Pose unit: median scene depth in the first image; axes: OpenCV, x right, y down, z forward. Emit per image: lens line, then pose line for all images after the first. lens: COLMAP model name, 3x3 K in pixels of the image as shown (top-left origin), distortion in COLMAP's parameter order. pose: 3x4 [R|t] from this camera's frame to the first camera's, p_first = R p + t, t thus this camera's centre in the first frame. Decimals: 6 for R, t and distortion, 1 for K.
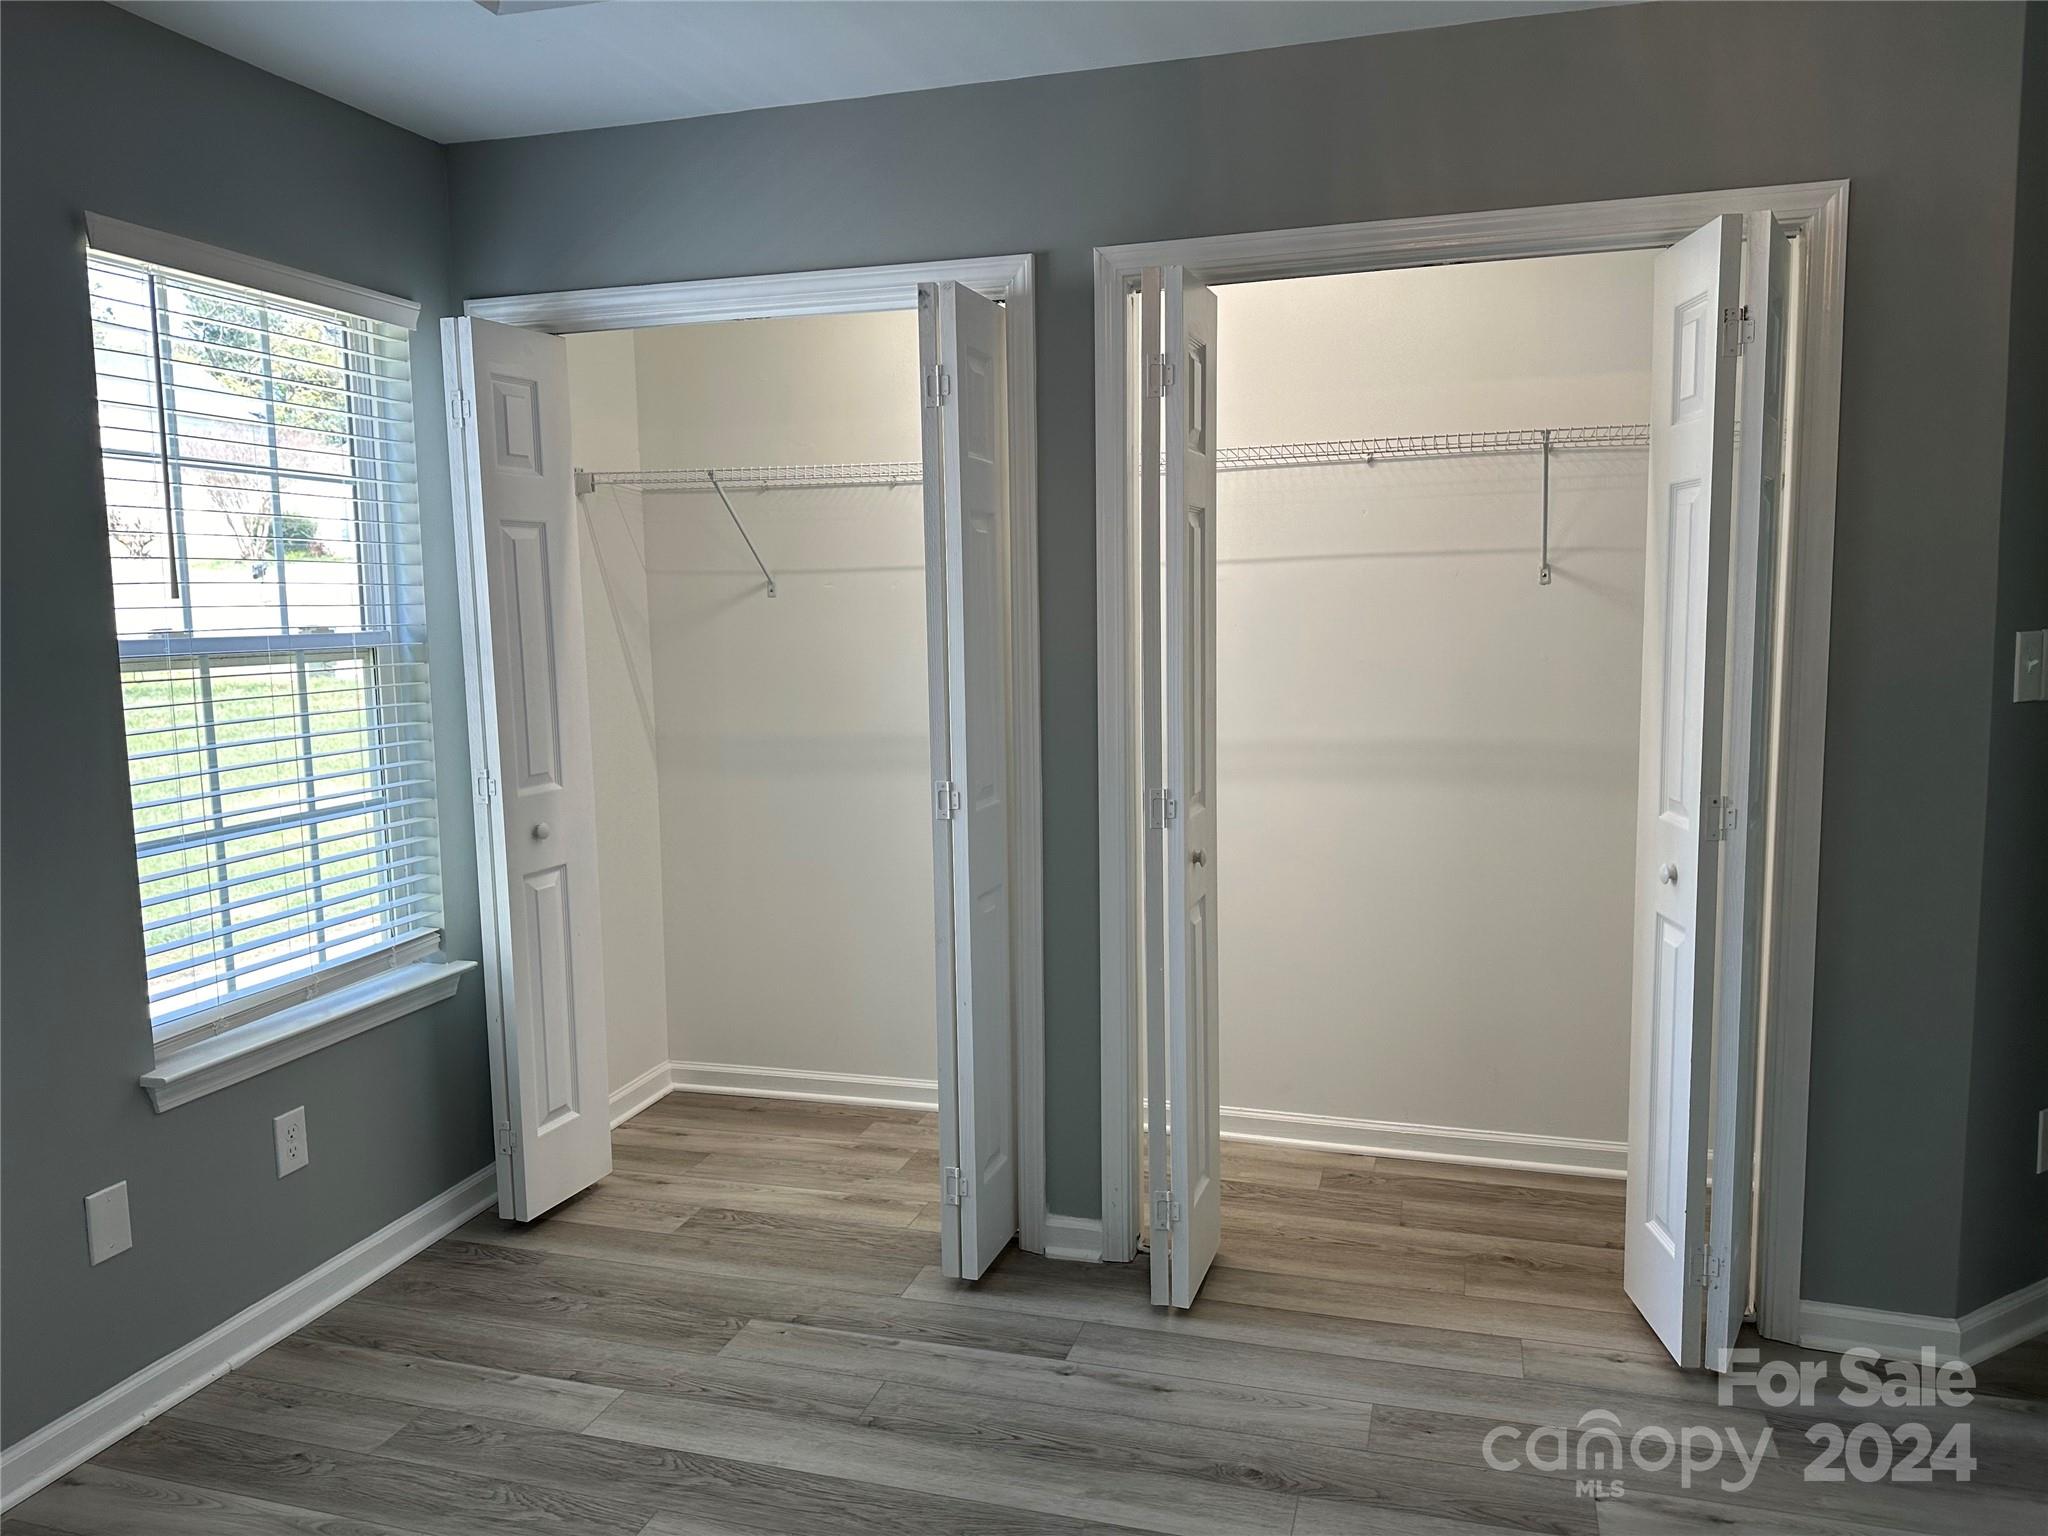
lens RADIAL K [[1448.4, 0, 1023.4], [0, 1448.4, 779.7], [0, 0, 1]] dist [-0.004236, -0.001070]
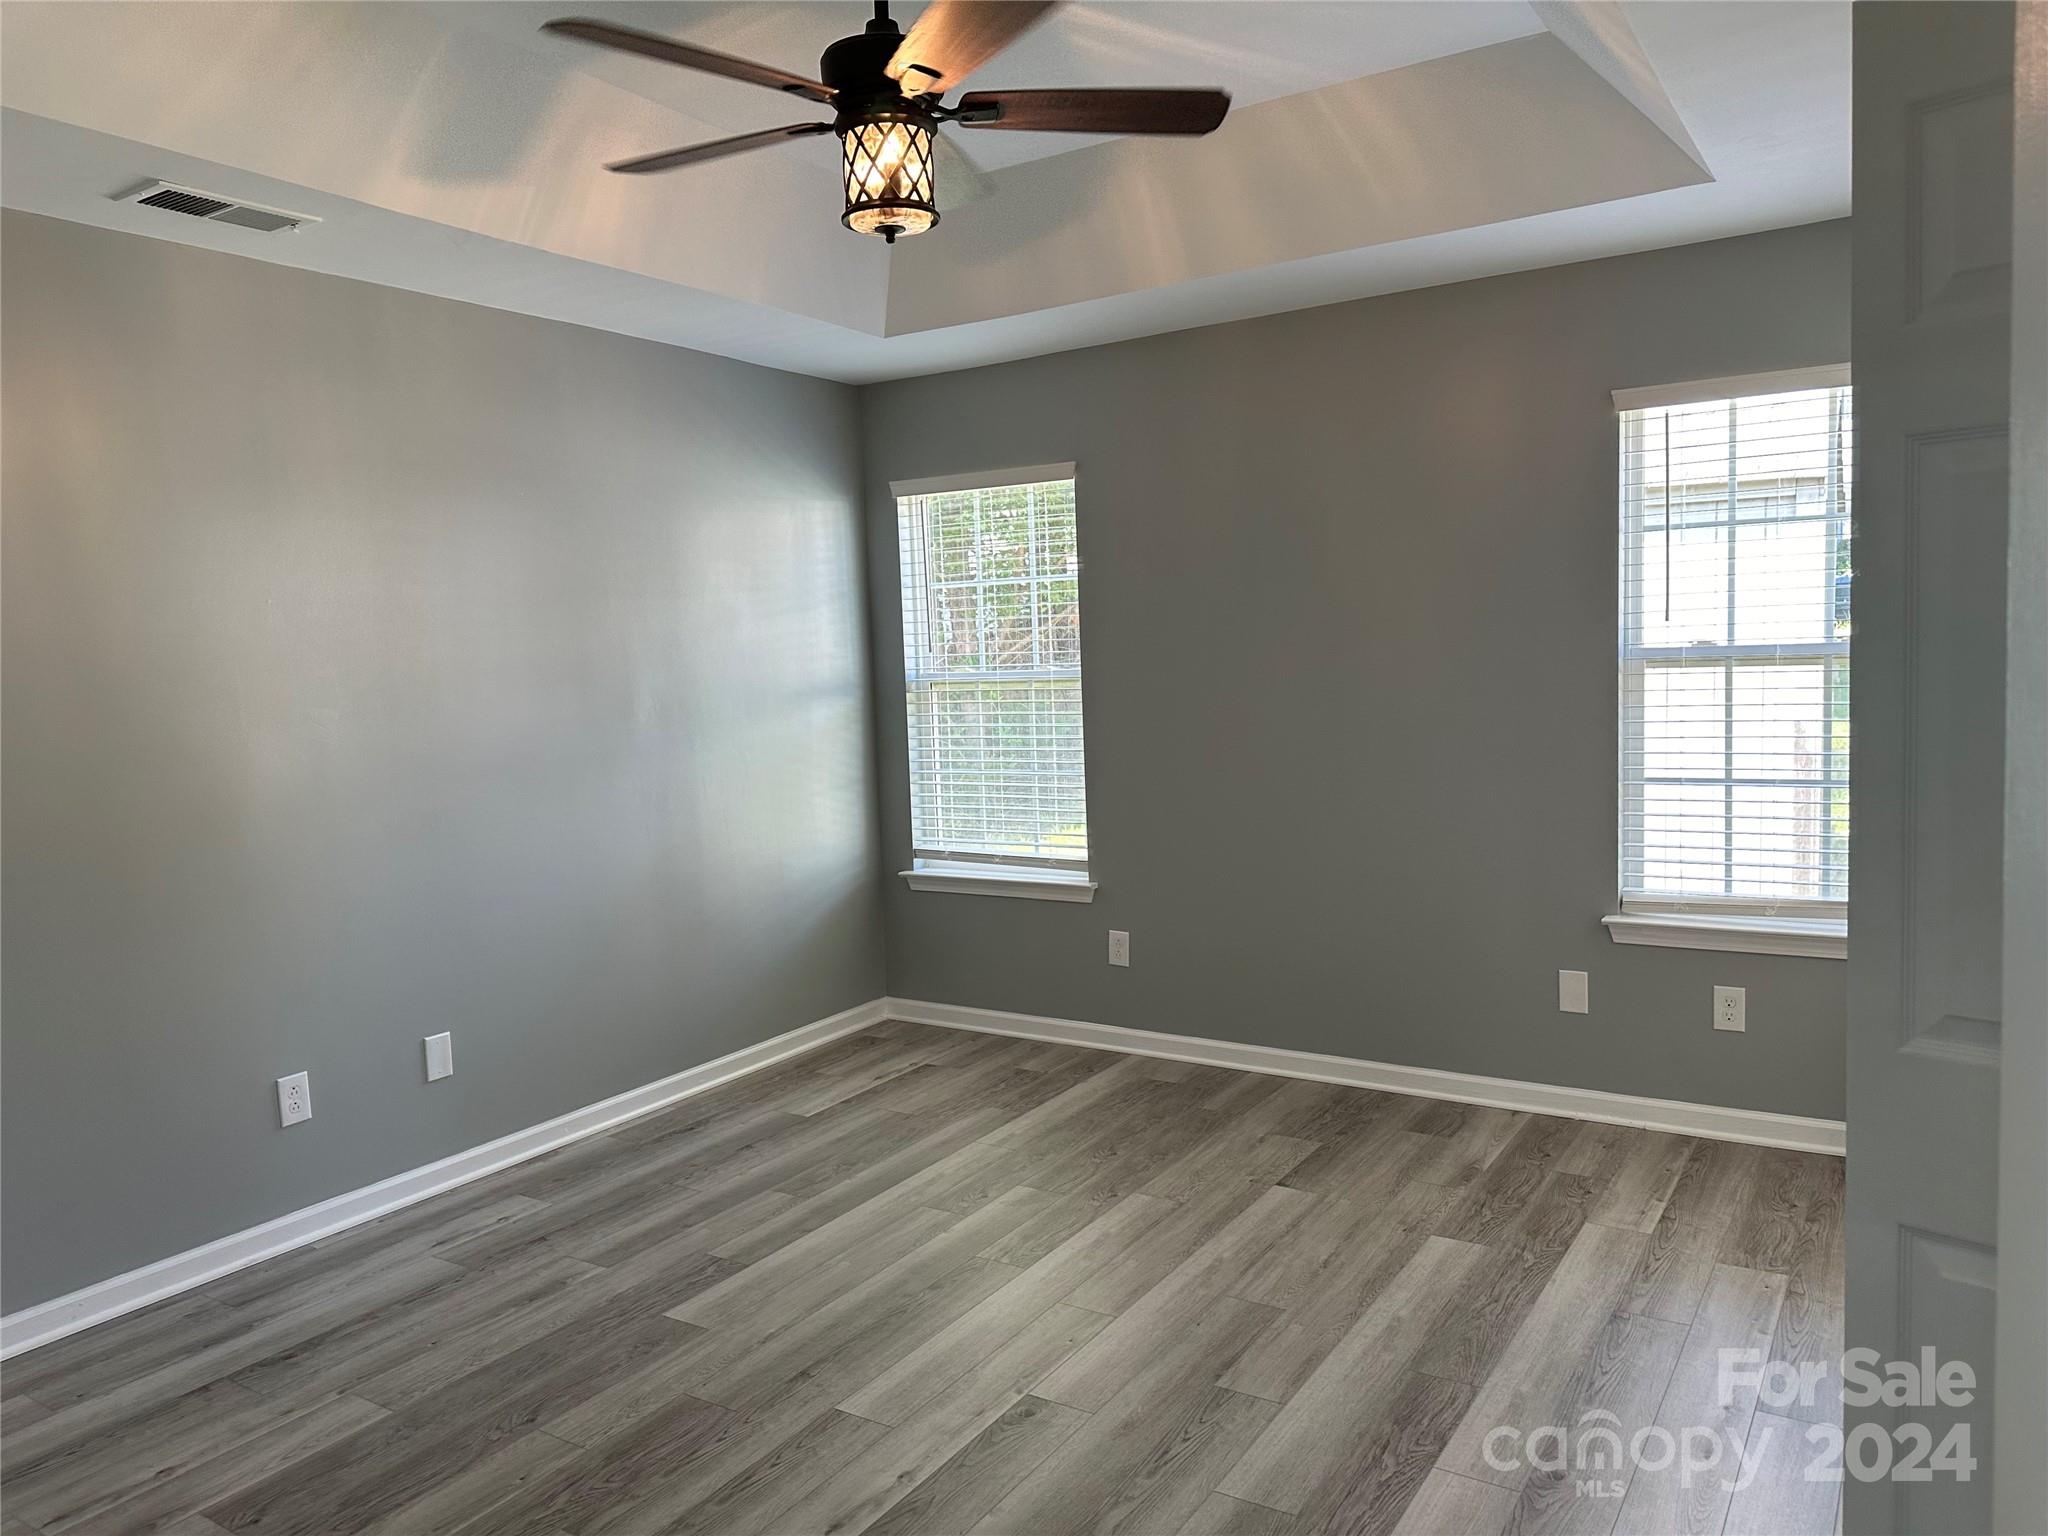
lens RADIAL K [[1448.4, 0, 1022.1], [0, 1448.4, 761.9], [0, 0, 1]] dist [-0.004236, -0.001070]
pose [[-0.265182, 0.104391, -0.958531, 1.043476], [-0.074250, 0.988959, 0.128246, -0.118745], [0.961335, 0.105179, -0.254503, 0.719098]]
